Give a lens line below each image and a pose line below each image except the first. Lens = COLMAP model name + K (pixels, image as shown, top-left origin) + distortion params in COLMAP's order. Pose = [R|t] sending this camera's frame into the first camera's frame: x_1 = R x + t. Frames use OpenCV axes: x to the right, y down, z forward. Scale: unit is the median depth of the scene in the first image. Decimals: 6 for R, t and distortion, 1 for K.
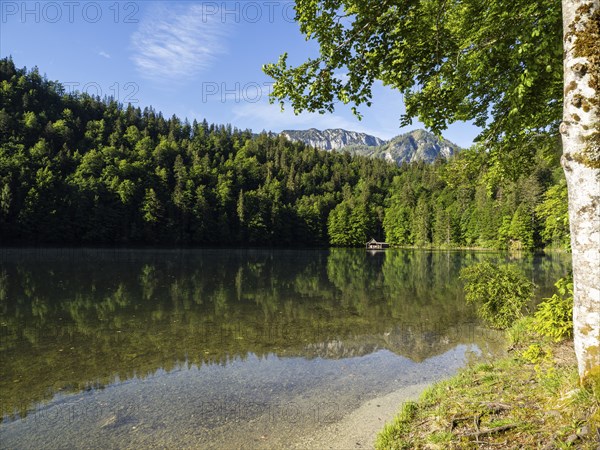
lens RADIAL K [[457.0, 0, 300.0], [0, 457.0, 225.0], [0, 0, 1]] dist [-0.009199, 0.001517]
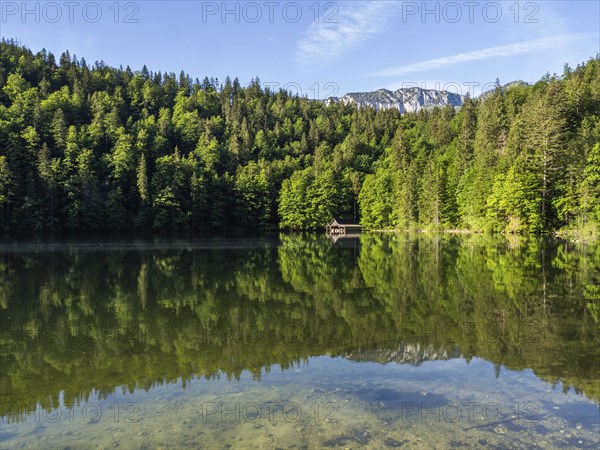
lens RADIAL K [[522.0, 0, 300.0], [0, 522.0, 225.0], [0, 0, 1]] dist [0.033253, 0.003631]
pose [[0.987593, -0.020348, -0.155711, 0.220786], [0.025822, 0.999115, 0.033212, 0.010904], [0.154897, -0.036820, 0.987244, 0.215140]]
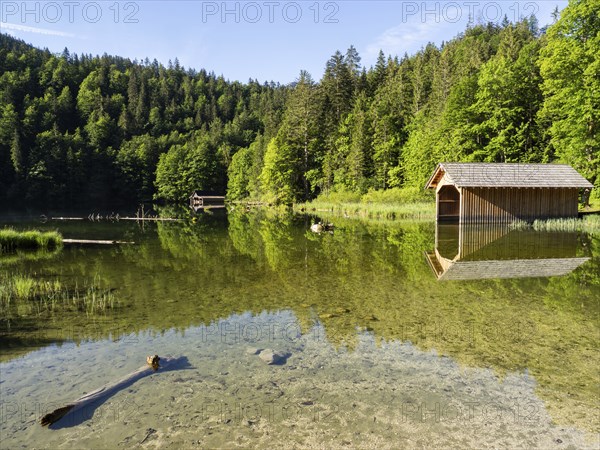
lens RADIAL K [[457.0, 0, 300.0], [0, 457.0, 225.0], [0, 0, 1]] dist [-0.009199, 0.001517]
pose [[0.984826, -0.009712, -0.173272, 0.427120], [0.026993, 0.994854, 0.097654, 0.016719], [0.171431, -0.100849, 0.980021, 0.307981]]
